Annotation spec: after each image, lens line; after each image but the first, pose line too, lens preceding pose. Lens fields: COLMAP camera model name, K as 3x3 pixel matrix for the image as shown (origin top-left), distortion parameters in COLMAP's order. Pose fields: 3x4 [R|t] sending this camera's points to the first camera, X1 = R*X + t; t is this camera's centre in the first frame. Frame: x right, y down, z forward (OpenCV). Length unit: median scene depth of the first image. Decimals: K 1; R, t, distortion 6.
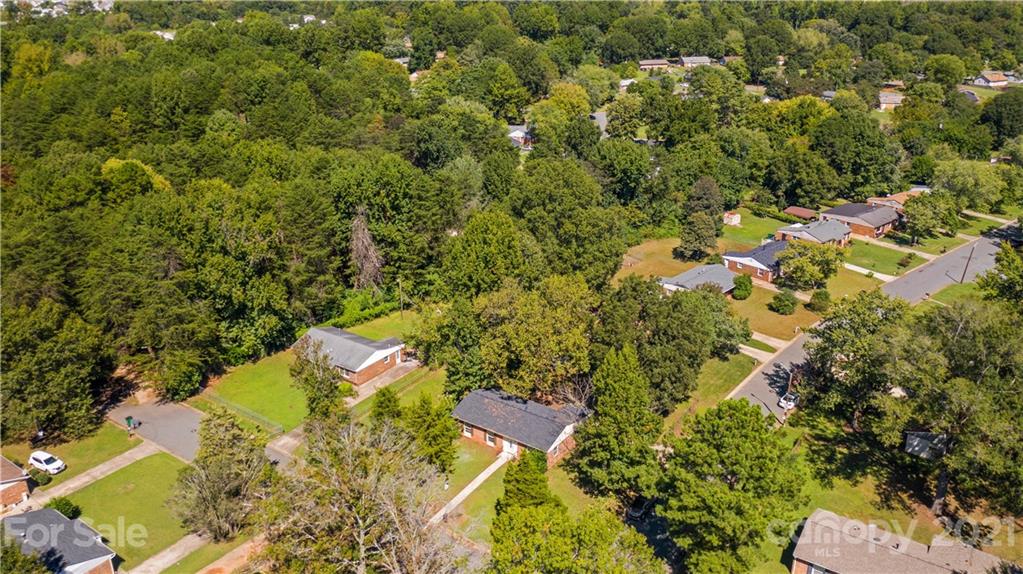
lens RADIAL K [[813.4, 0, 510.0], [0, 813.4, 292.7], [0, 0, 1]] dist [-0.012972, -0.011624]
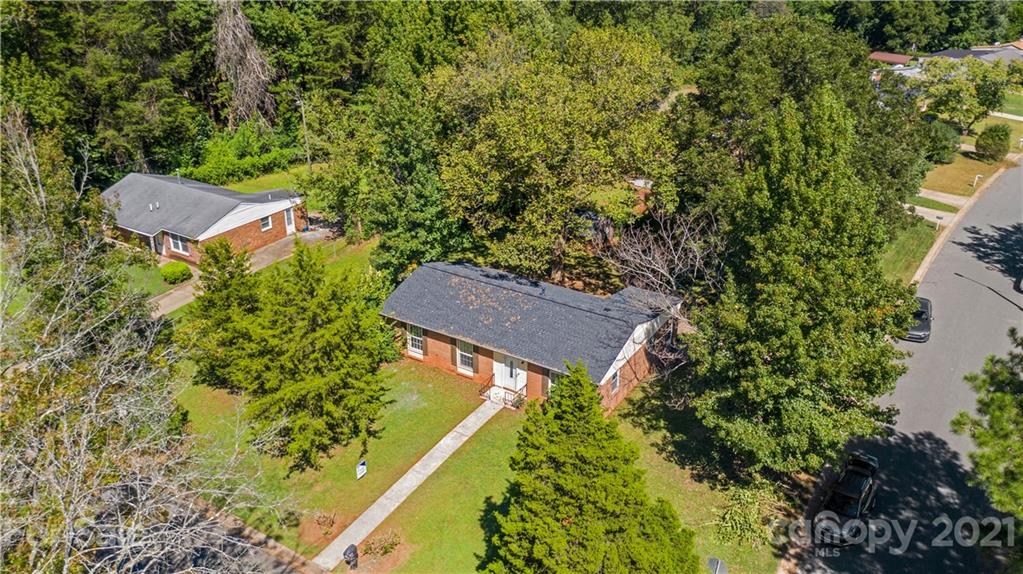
lens RADIAL K [[813.4, 0, 511.7], [0, 813.4, 282.0], [0, 0, 1]] dist [-0.012972, -0.011624]
pose [[0.999012, -0.012811, 0.042552, -0.016241], [0.010873, 0.998907, 0.045467, 0.111987], [-0.043088, -0.044959, 0.998059, 0.527772]]
